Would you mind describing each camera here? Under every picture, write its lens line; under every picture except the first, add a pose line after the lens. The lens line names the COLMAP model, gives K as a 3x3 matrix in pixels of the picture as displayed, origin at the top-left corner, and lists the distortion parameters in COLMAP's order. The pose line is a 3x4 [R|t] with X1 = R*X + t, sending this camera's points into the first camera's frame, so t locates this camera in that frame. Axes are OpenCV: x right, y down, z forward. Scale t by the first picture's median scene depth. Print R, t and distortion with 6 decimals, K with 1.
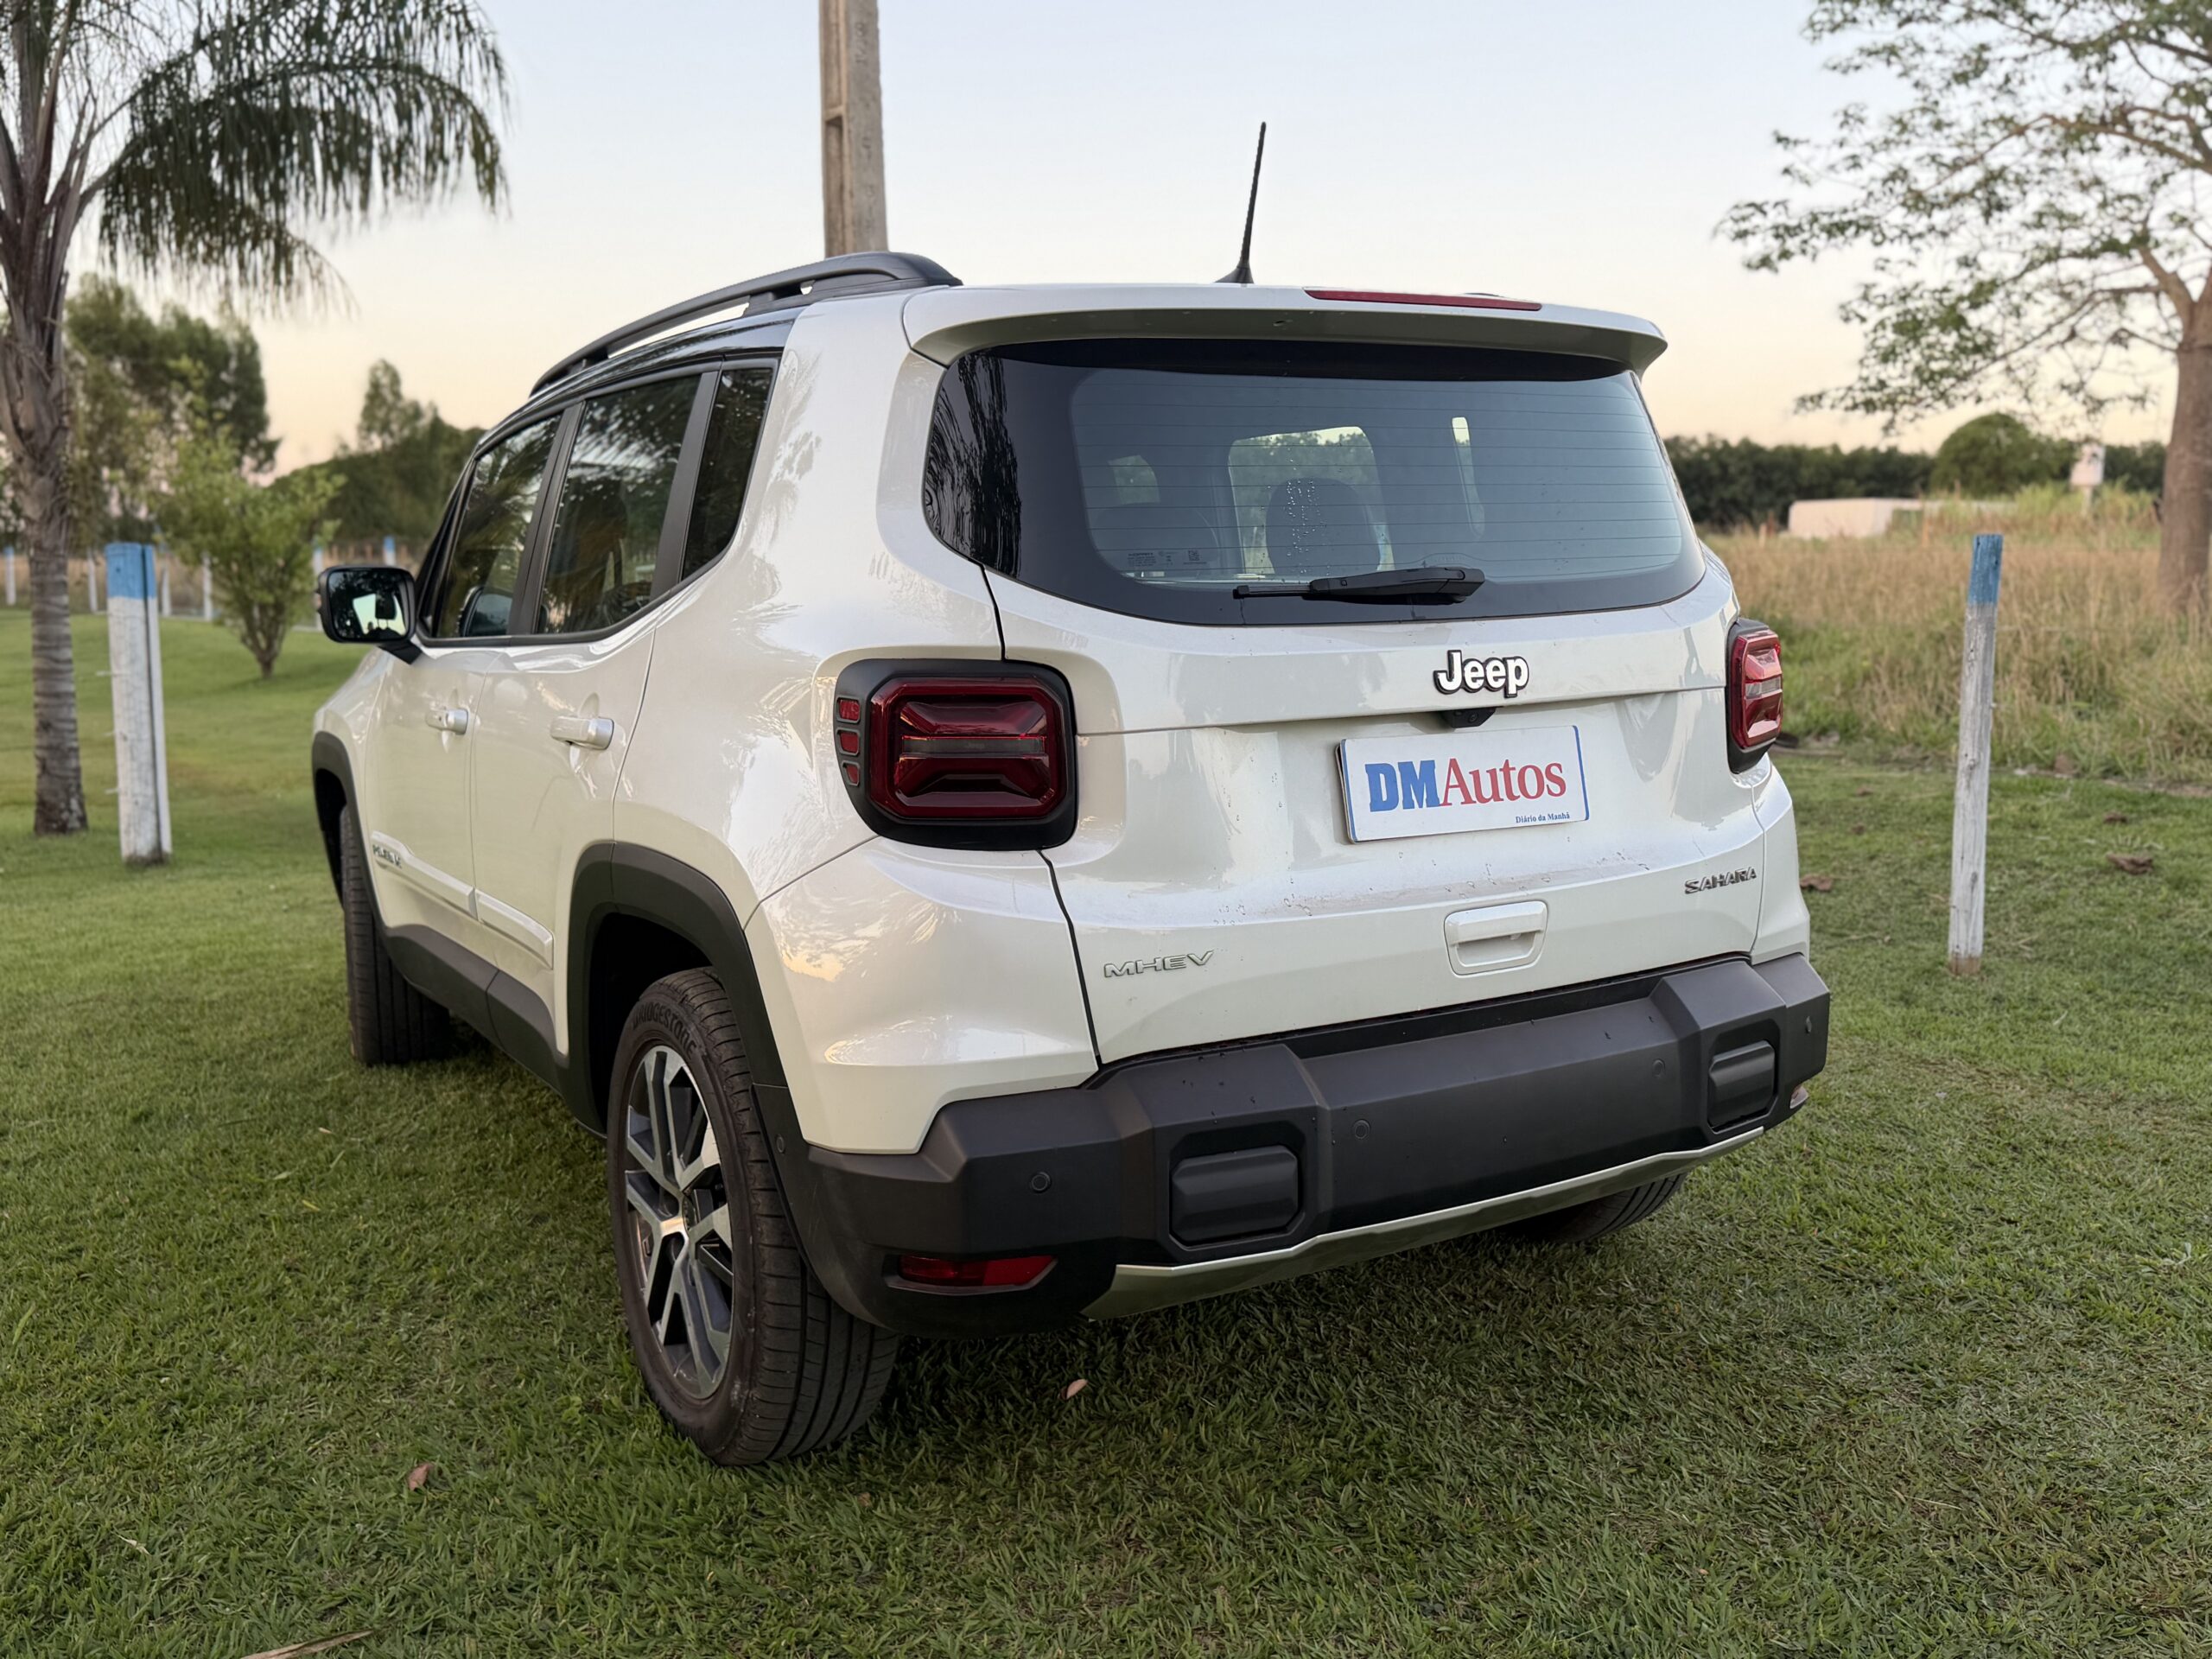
lens RADIAL K [[1898.6, 0, 1126.0], [0, 1898.6, 820.9], [0, 0, 1]] dist [0.056921, -0.099042]
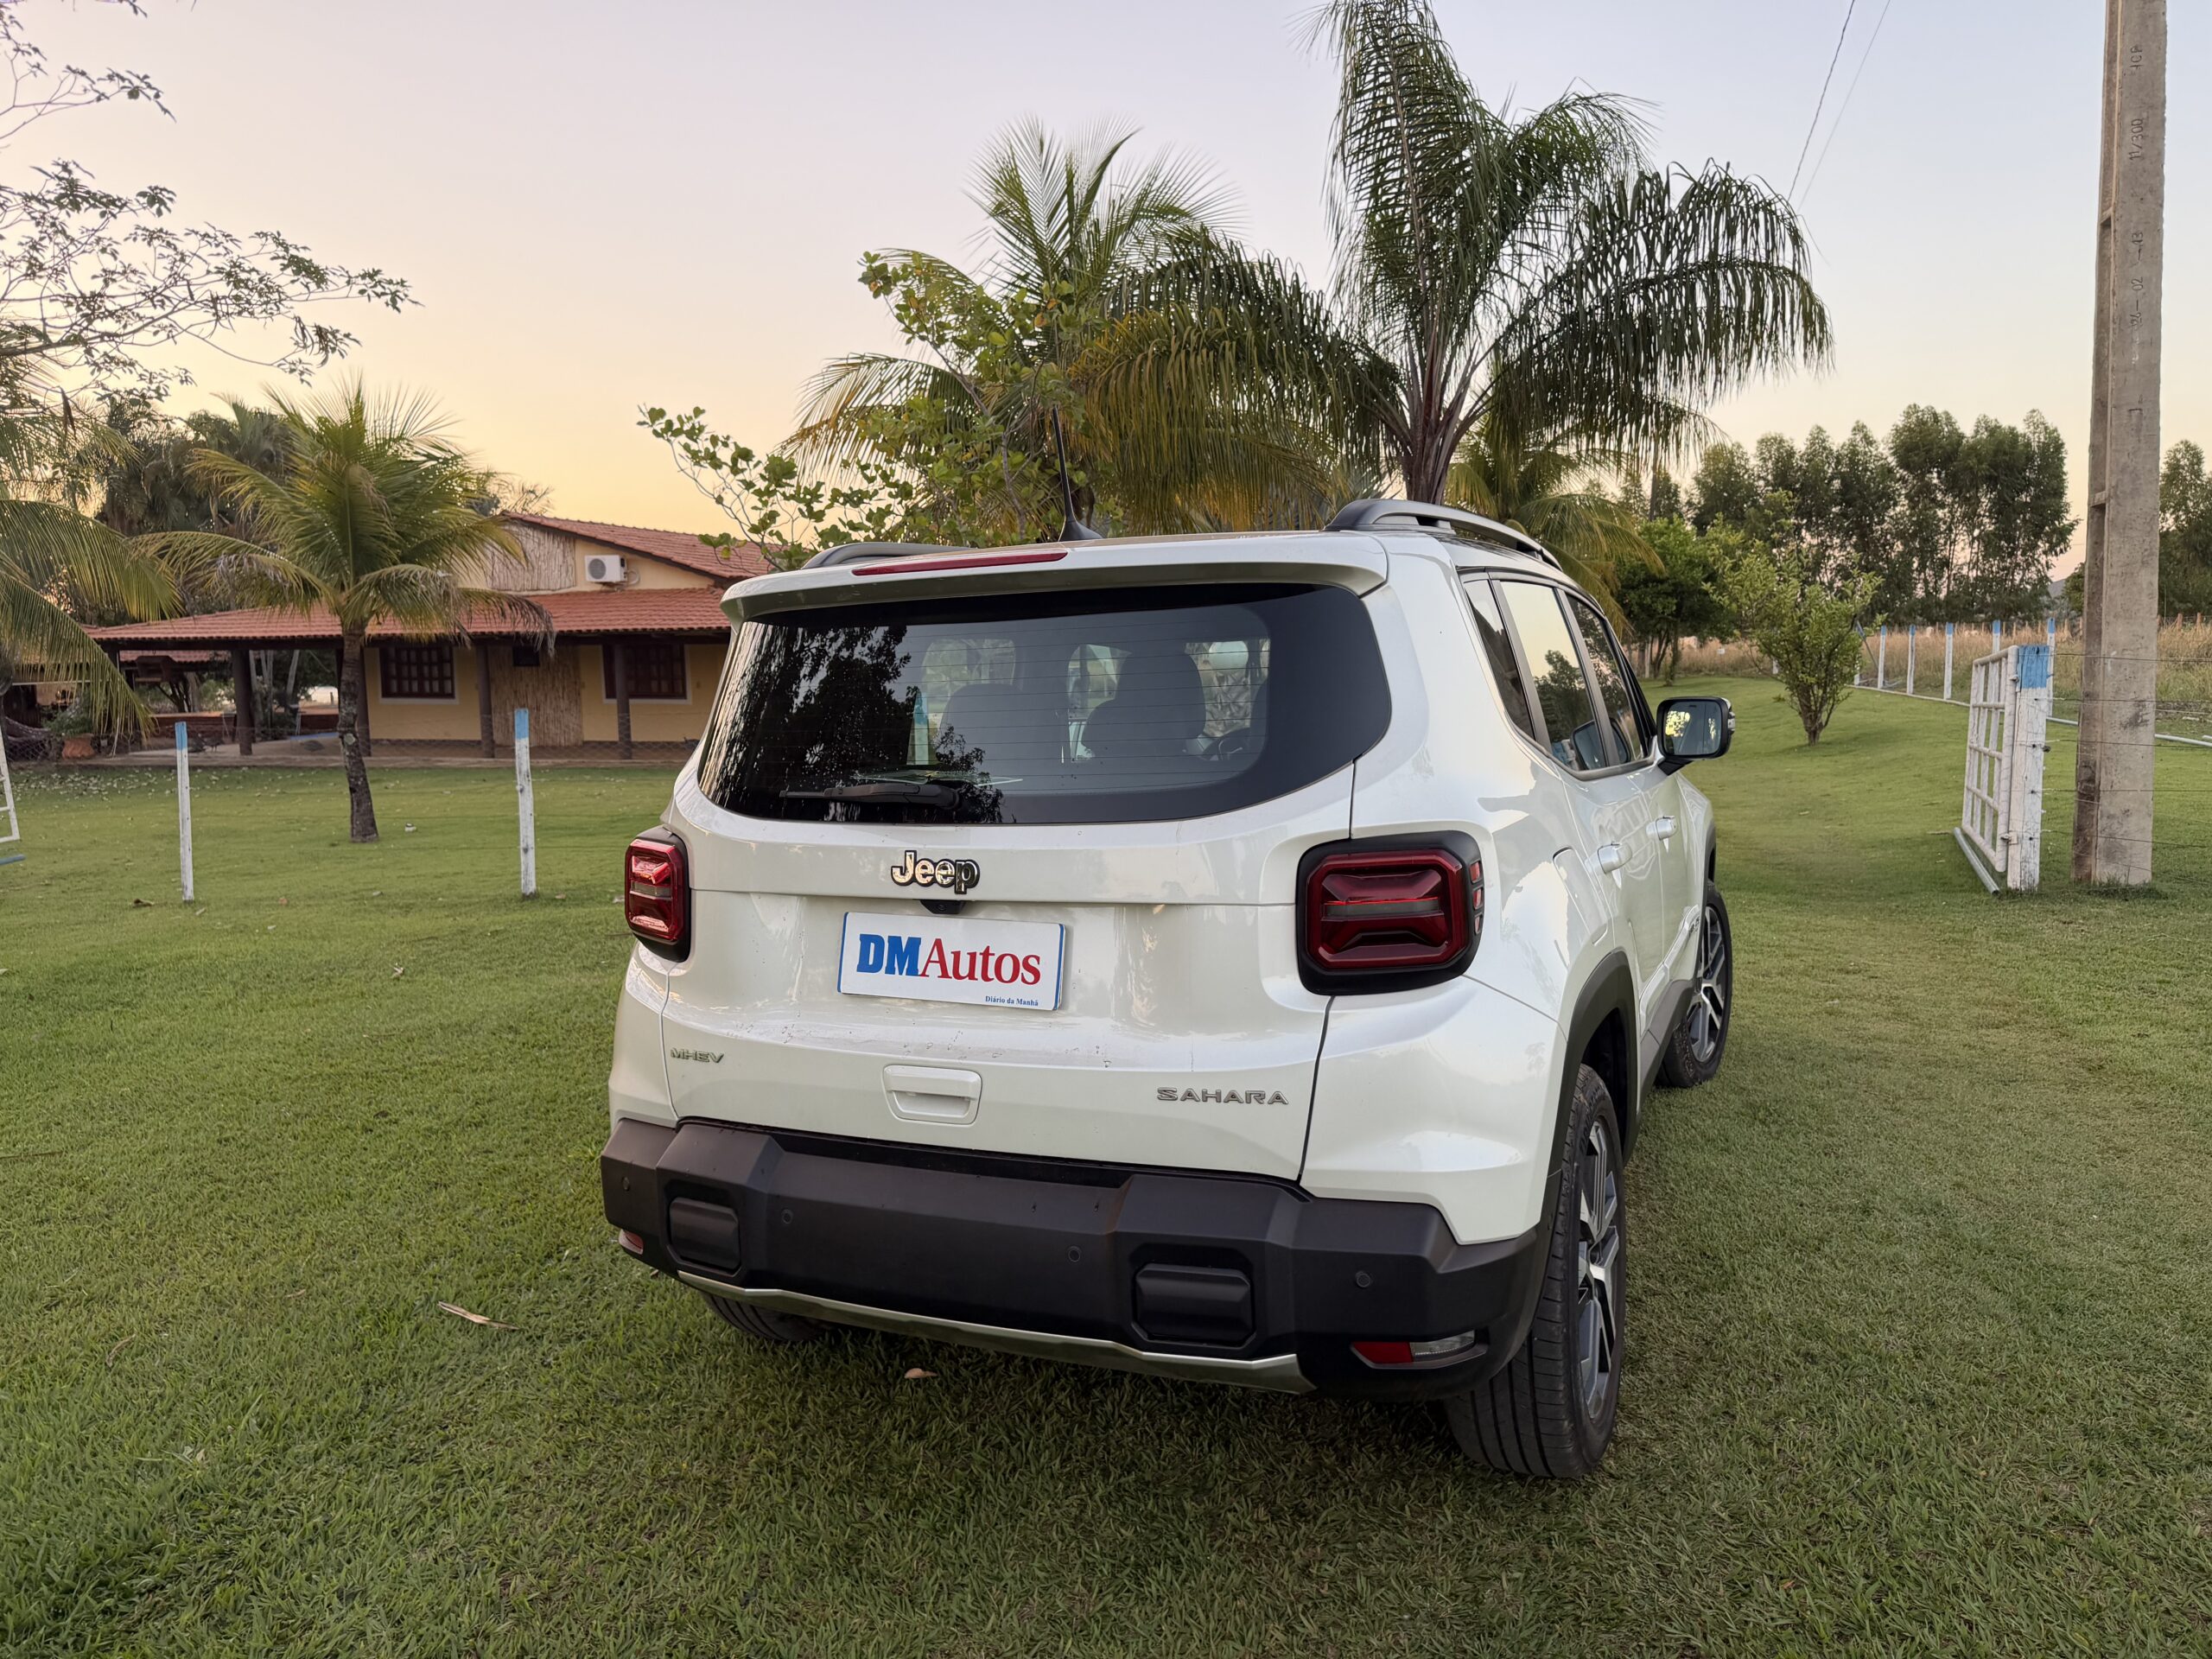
lens RADIAL K [[1552.8, 0, 1120.0], [0, 1552.8, 833.1], [0, 0, 1]] dist [0.053928, -0.089158]
pose [[0.569739, 0.081099, -0.817814, 1.029120], [-0.086708, 0.995497, 0.038313, -0.145888], [0.817239, 0.049083, 0.574205, 0.525471]]
